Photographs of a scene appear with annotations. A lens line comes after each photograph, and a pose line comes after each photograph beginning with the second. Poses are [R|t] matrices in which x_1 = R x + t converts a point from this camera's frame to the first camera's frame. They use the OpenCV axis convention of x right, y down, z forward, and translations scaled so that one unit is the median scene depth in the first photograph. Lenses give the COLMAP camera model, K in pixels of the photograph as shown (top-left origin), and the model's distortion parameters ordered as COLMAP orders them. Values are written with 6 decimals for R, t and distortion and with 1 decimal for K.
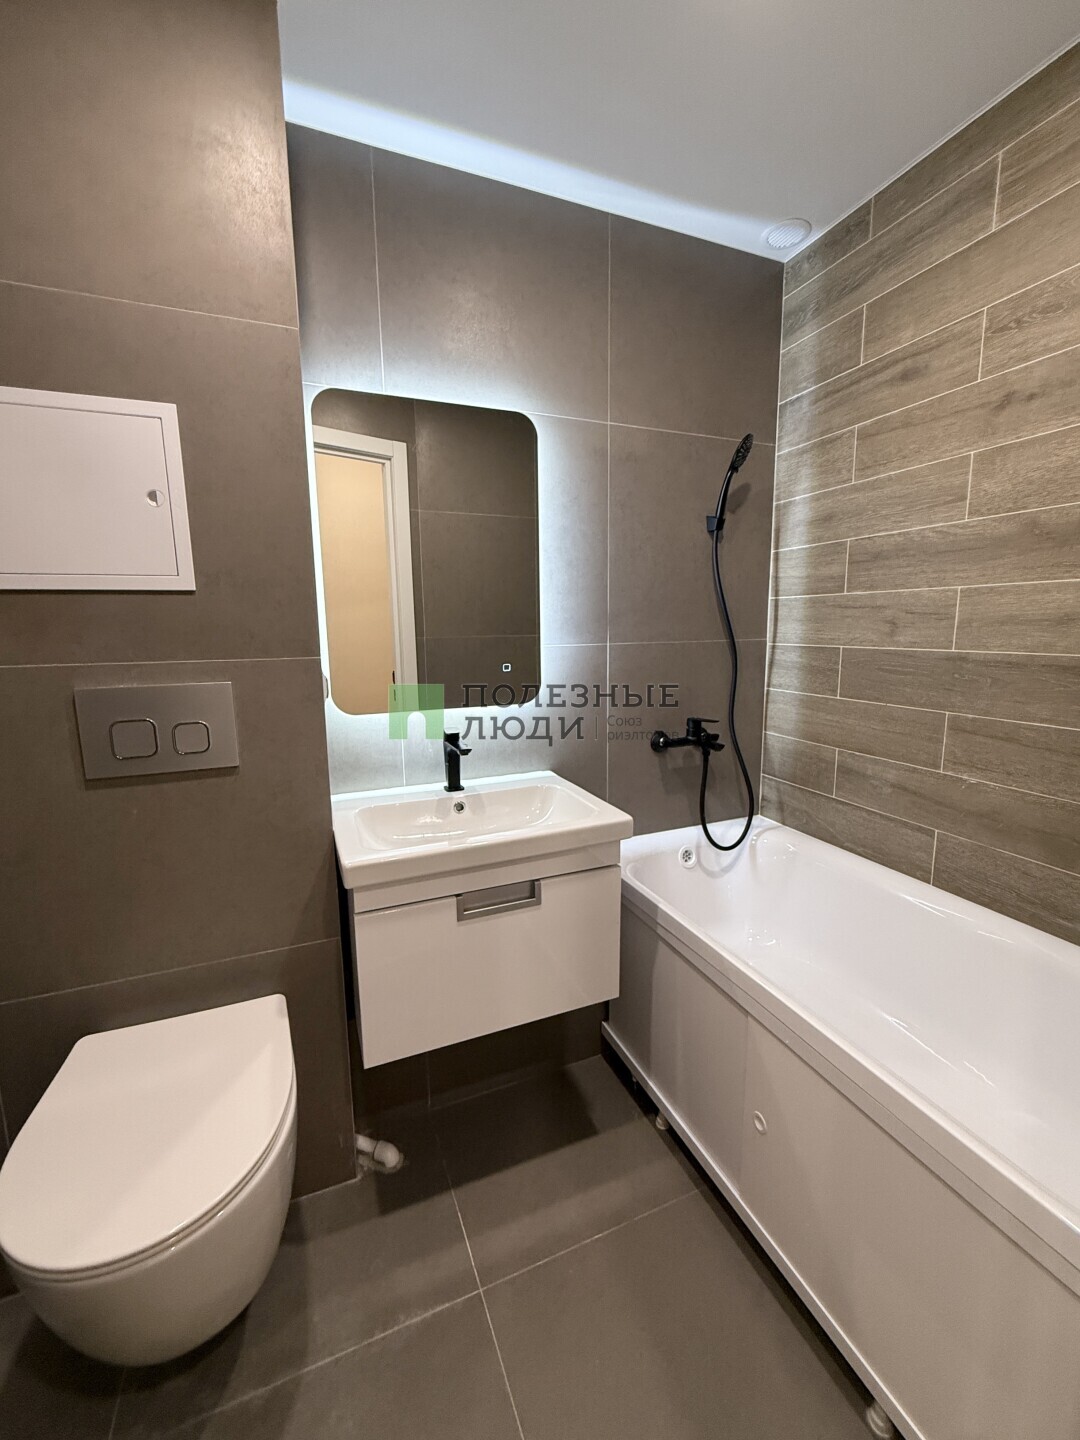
lens RADIAL K [[574.8, 0, 525.5], [0, 574.8, 715.3], [0, 0, 1]] dist [-0.002747, 0.000636]
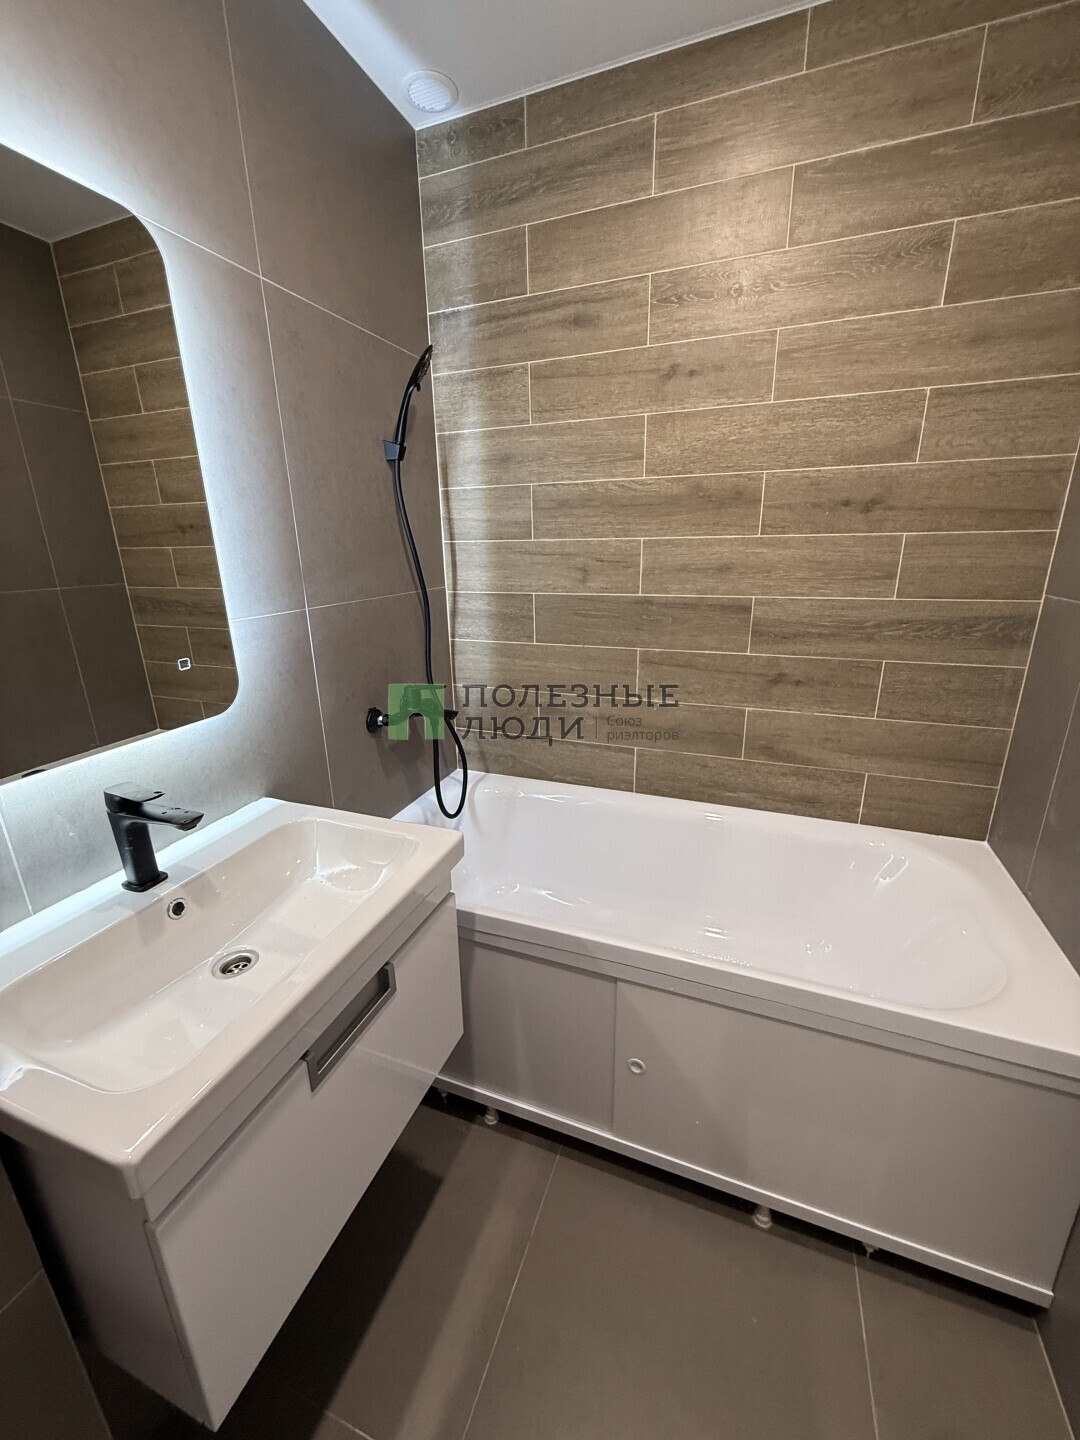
lens RADIAL K [[574.8, 0, 539.1], [0, 574.8, 719.7], [0, 0, 1]] dist [-0.002747, 0.000636]
pose [[0.679390, -0.217276, 0.700871, -0.236229], [0.126318, 0.975527, 0.179975, -0.094133], [-0.722823, -0.033741, 0.690209, 0.316576]]
